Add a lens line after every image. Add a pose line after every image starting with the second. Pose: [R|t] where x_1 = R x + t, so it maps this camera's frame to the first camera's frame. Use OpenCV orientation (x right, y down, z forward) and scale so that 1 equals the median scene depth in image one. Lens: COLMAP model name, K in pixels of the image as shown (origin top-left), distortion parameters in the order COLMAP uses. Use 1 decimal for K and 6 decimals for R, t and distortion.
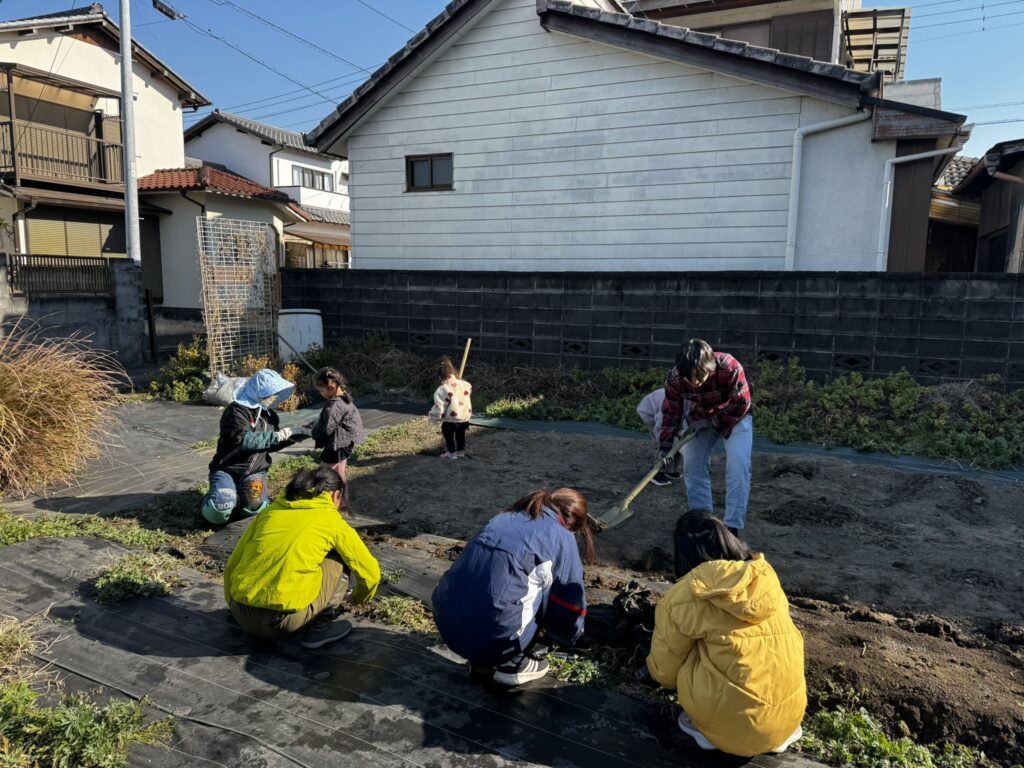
lens RADIAL K [[768.7, 0, 512.0], [0, 768.7, 384.0], [0, 0, 1]] dist [0.060409, -0.060458]
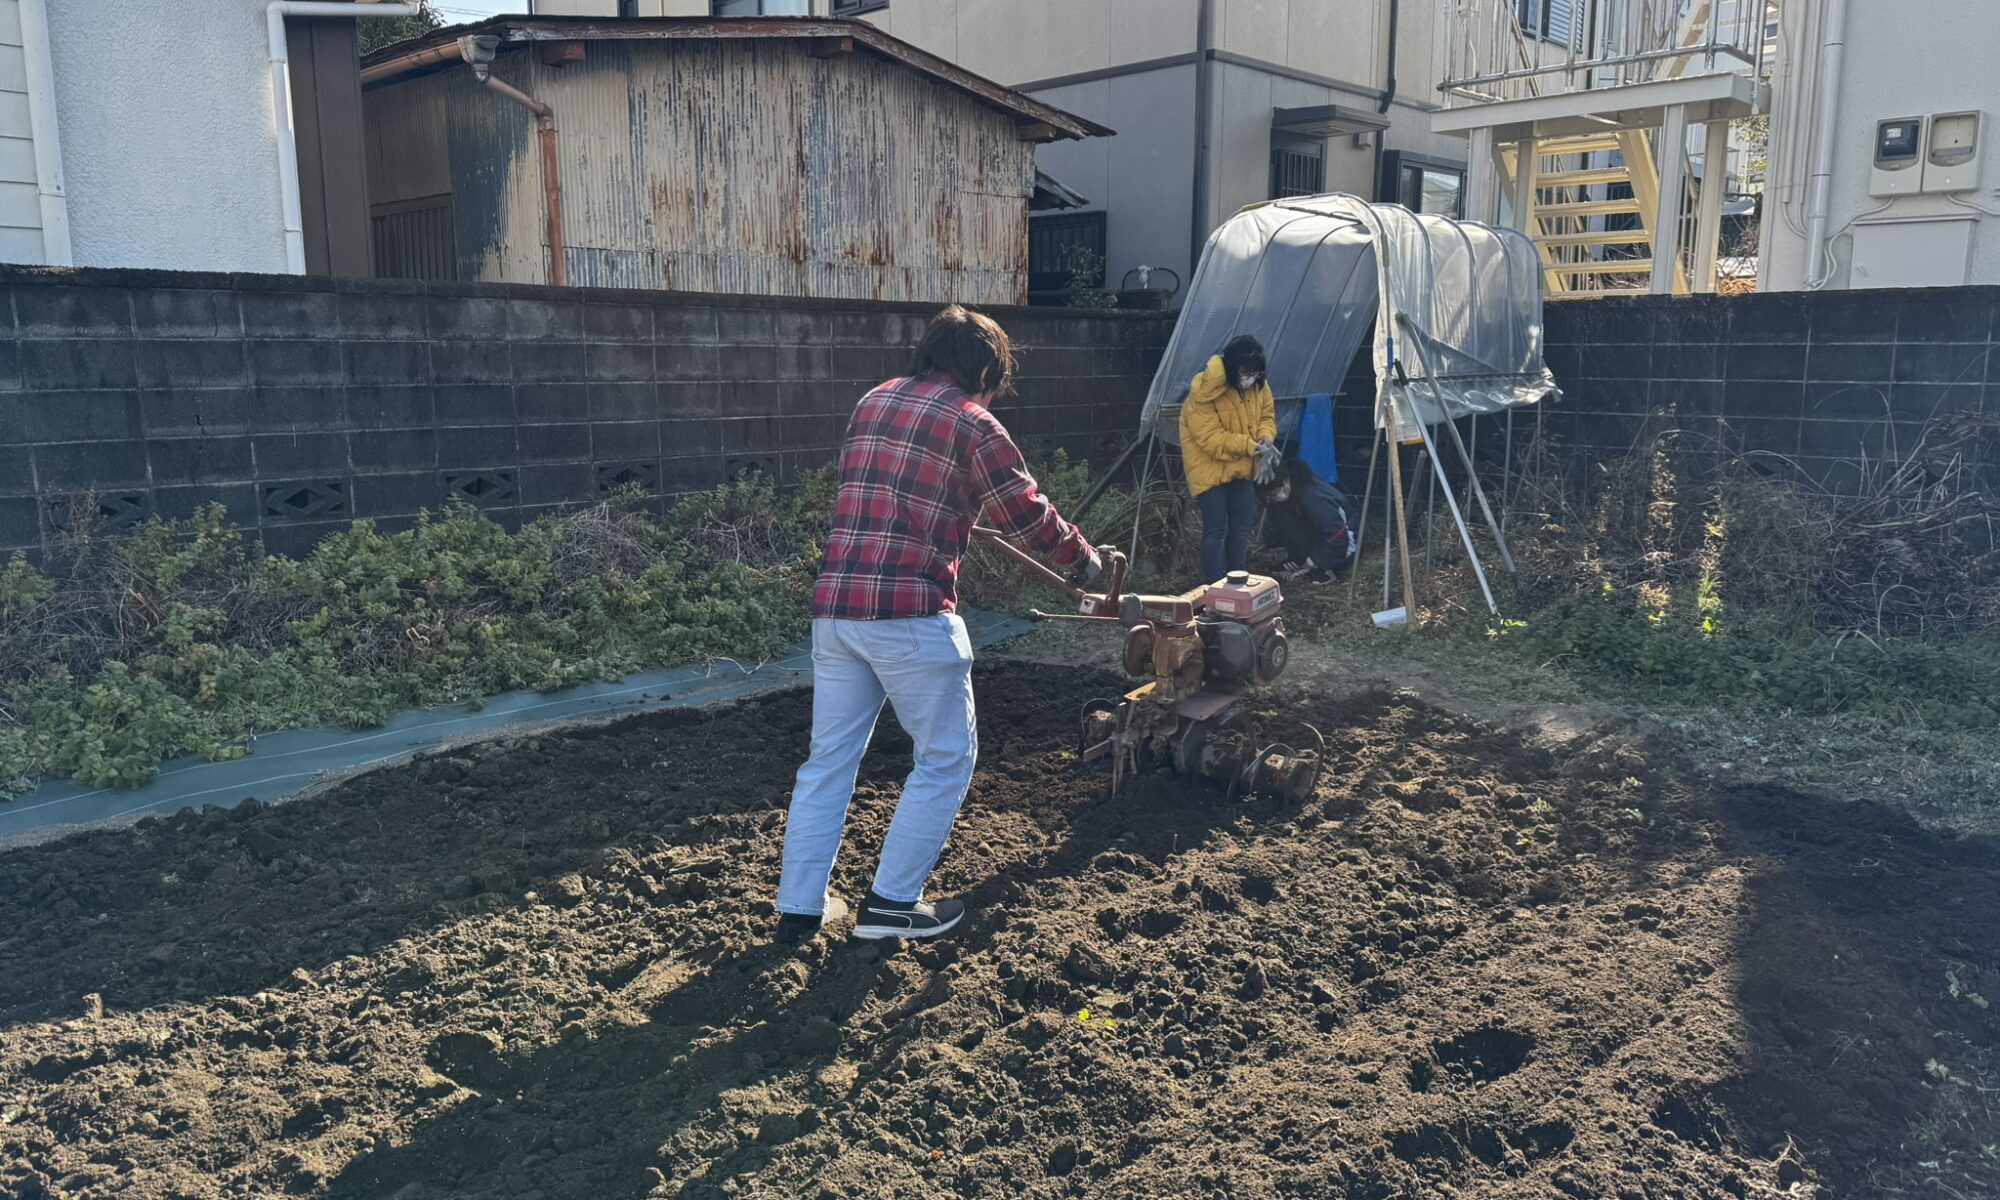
lens RADIAL K [[1467.1, 0, 1000.0], [0, 1467.1, 600.0], [0, 0, 1]] dist [0.056986, -0.066044]
pose [[0.267705, -0.175808, 0.947325, -0.208514], [0.135977, 0.980265, 0.143495, -0.038127], [-0.953858, 0.090400, 0.286328, 0.429412]]
